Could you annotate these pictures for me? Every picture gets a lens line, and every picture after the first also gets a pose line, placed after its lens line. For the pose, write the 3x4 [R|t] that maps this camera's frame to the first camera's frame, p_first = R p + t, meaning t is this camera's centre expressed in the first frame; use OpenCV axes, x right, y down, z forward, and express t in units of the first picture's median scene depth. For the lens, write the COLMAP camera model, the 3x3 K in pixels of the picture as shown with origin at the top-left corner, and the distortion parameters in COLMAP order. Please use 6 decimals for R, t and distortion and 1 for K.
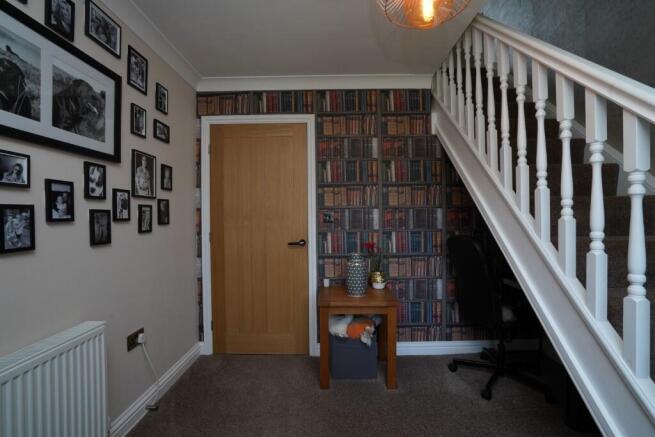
lens RADIAL K [[301.6, 0, 324.8], [0, 301.6, 218.1], [0, 0, 1]] dist [-0.050858, 0.019502]
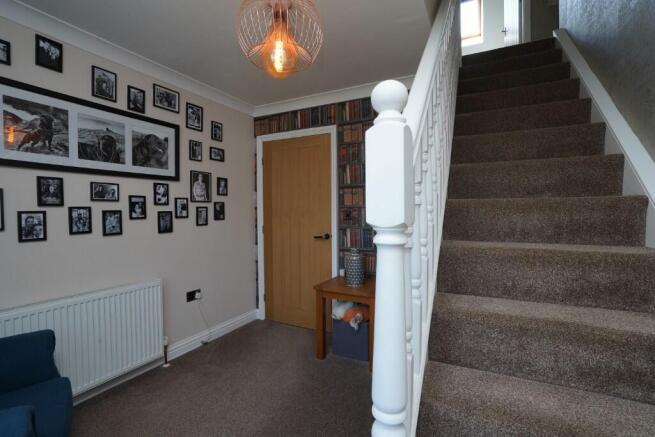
lens RADIAL K [[301.6, 0, 324.8], [0, 301.6, 218.1], [0, 0, 1]] dist [-0.050858, 0.019502]
pose [[0.896383, 0.015868, -0.442996, 0.629538], [-0.004197, 0.999618, 0.027313, -0.032405], [0.443261, -0.022624, 0.896107, -0.069576]]
